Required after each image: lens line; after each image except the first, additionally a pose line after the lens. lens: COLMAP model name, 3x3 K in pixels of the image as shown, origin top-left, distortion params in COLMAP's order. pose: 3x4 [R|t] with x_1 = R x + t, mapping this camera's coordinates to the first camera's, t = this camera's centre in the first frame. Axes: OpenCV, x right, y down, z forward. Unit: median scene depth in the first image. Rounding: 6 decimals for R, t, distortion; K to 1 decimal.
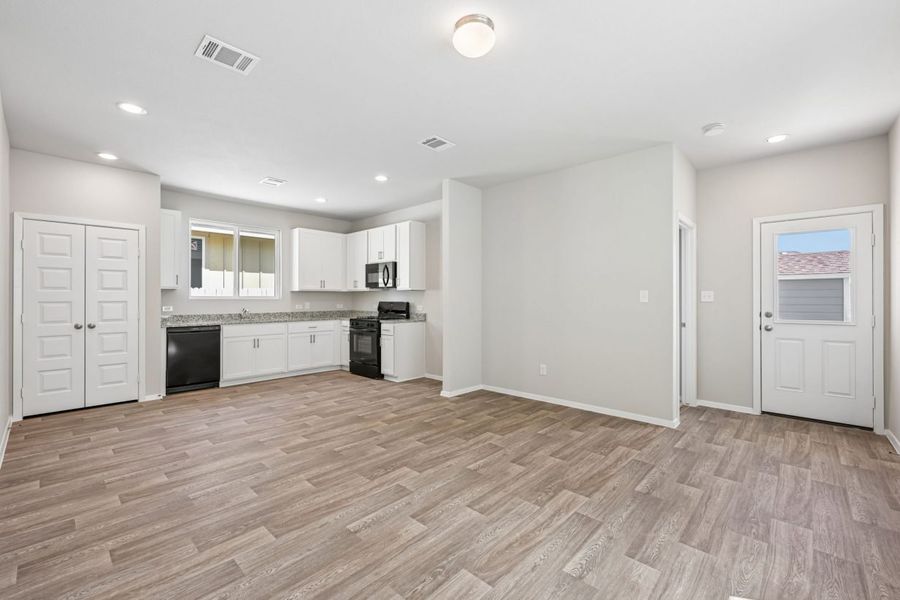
lens RADIAL K [[379.0, 0, 450.0], [0, 379.0, 300.0], [0, 0, 1]] dist [0.002033, -0.000097]
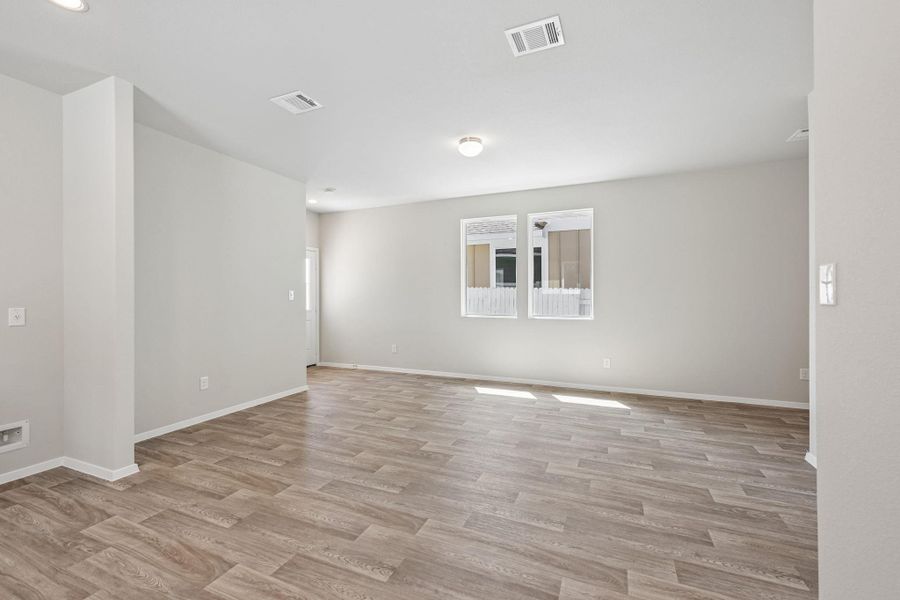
lens RADIAL K [[379.0, 0, 450.0], [0, 379.0, 300.0], [0, 0, 1]] dist [0.002033, -0.000097]
pose [[-0.334591, -0.009368, 0.942317, -0.951030], [0.006232, 0.999907, 0.012154, -0.004284], [-0.942343, 0.009939, -0.334502, 1.033464]]
